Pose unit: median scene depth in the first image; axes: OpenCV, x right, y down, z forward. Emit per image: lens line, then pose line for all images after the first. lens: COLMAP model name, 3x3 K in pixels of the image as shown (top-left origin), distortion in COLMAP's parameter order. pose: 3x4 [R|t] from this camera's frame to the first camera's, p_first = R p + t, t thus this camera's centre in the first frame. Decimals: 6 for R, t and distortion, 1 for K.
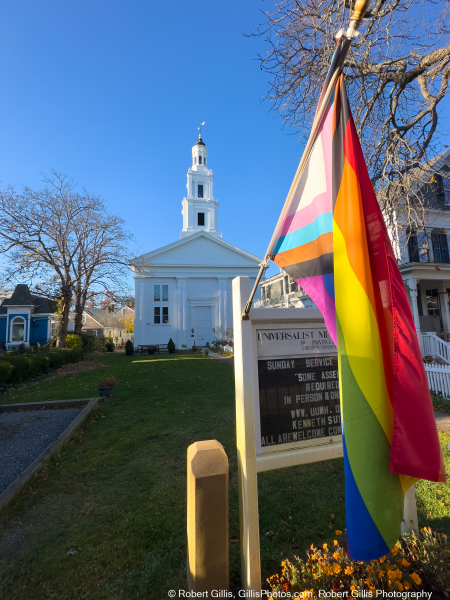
lens RADIAL K [[260.6, 0, 225.0], [0, 260.6, 300.0], [0, 0, 1]] dist [0.106642, -0.000019]
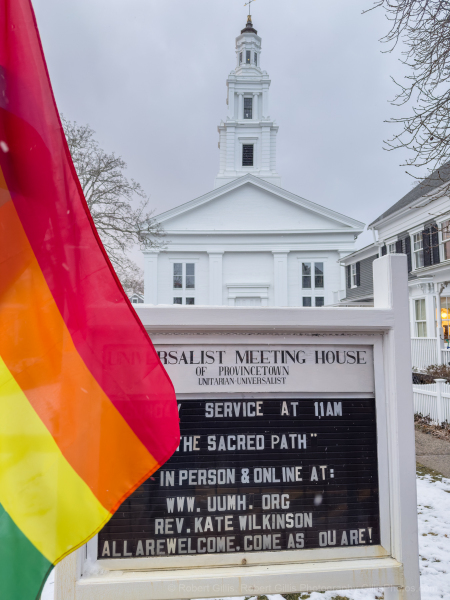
lens RADIAL K [[425.7, 0, 223.6], [0, 425.7, 287.1], [0, 0, 1]] dist [0.220952, -0.282387]
pose [[0.980837, 0.020005, -0.193801, 0.496239], [-0.020810, 0.999781, -0.002121, -0.007801], [0.193716, 0.006113, 0.981039, 0.146907]]
